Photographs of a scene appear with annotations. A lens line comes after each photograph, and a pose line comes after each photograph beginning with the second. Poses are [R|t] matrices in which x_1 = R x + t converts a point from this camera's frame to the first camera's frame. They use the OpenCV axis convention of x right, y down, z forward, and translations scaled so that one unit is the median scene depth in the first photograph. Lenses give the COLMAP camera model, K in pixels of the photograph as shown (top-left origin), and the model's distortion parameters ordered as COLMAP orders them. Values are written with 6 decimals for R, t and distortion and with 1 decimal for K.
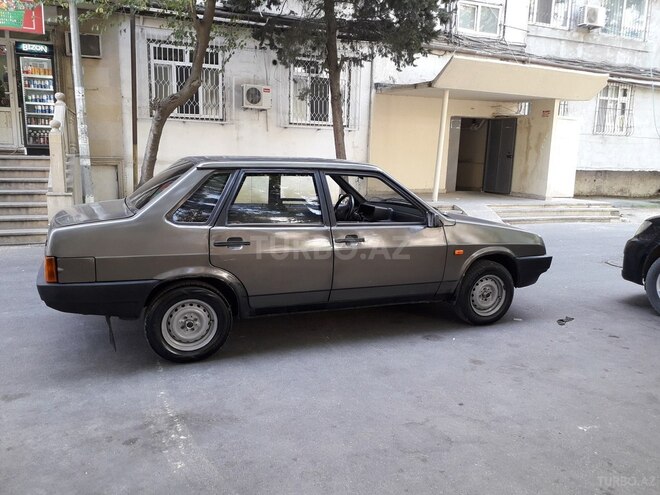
lens RADIAL K [[543.6, 0, 339.0], [0, 543.6, 258.8], [0, 0, 1]] dist [0.048750, -0.073138]
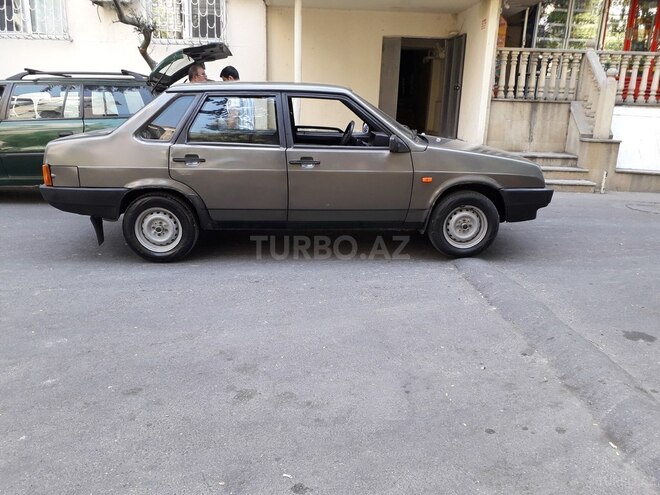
lens RADIAL K [[543.6, 0, 336.9], [0, 543.6, 253.0], [0, 0, 1]] dist [0.048750, -0.073138]
pose [[0.939232, 0.079788, -0.333882, 0.397939], [-0.049798, 0.993994, 0.097450, 0.030986], [0.339652, -0.074902, 0.937564, 0.026309]]
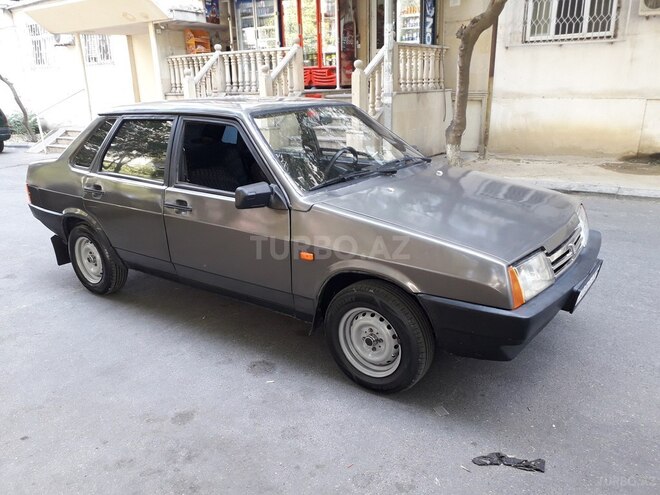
lens RADIAL K [[543.6, 0, 329.3], [0, 543.6, 249.9], [0, 0, 1]] dist [0.048750, -0.073138]
pose [[0.509011, 0.216949, -0.832971, 0.733082], [-0.126449, 0.976064, 0.176947, -0.128056], [0.851421, 0.015260, 0.524260, 0.690971]]
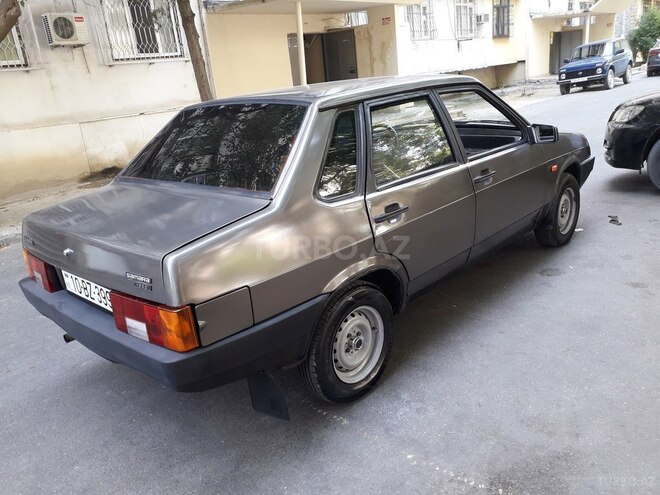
lens RADIAL K [[543.6, 0, 341.3], [0, 543.6, 255.7], [0, 0, 1]] dist [0.048750, -0.073138]
pose [[0.896797, -0.245039, 0.368391, -0.426239], [0.201423, 0.967454, 0.153174, -0.077617], [-0.393935, -0.063164, 0.916966, 0.327076]]
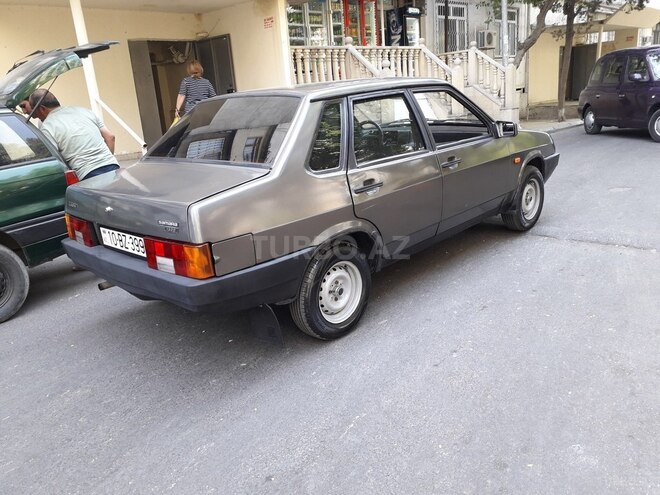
lens RADIAL K [[543.6, 0, 333.8], [0, 543.6, 250.6], [0, 0, 1]] dist [0.048750, -0.073138]
pose [[0.904061, -0.220444, 0.366167, -0.472698], [0.186089, 0.974278, 0.127096, -0.039899], [-0.384766, -0.046763, 0.921829, 0.201758]]
